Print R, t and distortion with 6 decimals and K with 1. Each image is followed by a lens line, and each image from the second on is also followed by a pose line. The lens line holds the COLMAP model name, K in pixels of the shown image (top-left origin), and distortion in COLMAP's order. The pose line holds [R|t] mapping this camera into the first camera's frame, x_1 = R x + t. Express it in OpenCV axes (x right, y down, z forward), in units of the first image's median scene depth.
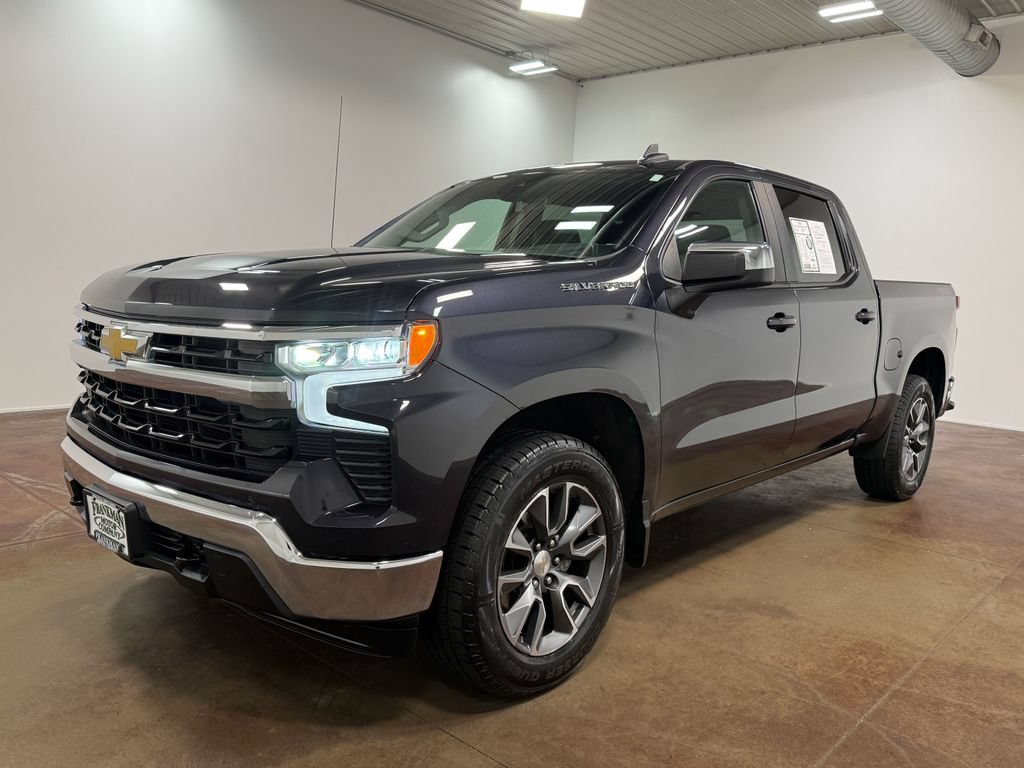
lens RADIAL K [[824.1, 0, 512.0], [0, 824.1, 384.0], [0, 0, 1]] dist [0.103953, -0.192618]
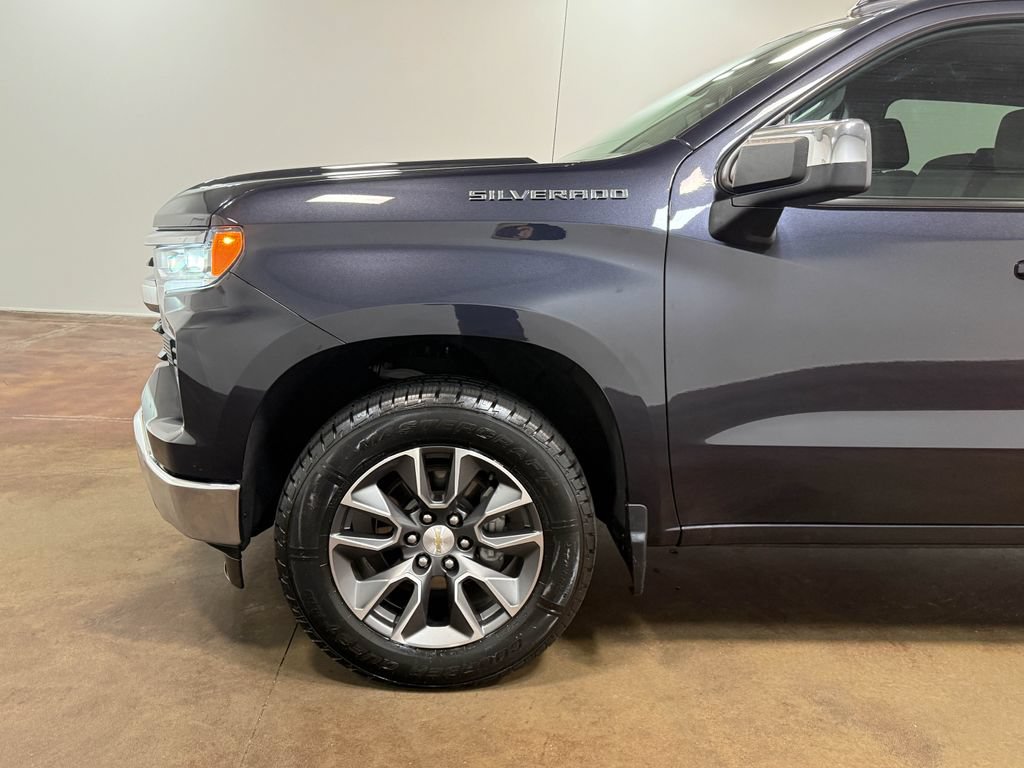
lens RADIAL K [[822.9, 0, 510.8], [0, 822.9, 404.0], [0, 0, 1]] dist [0.117274, -0.201674]
pose [[0.708777, 0.154474, -0.688311, 0.632522], [-0.098868, 0.987852, 0.119890, -0.021804], [0.698470, -0.016923, 0.715440, 0.470566]]
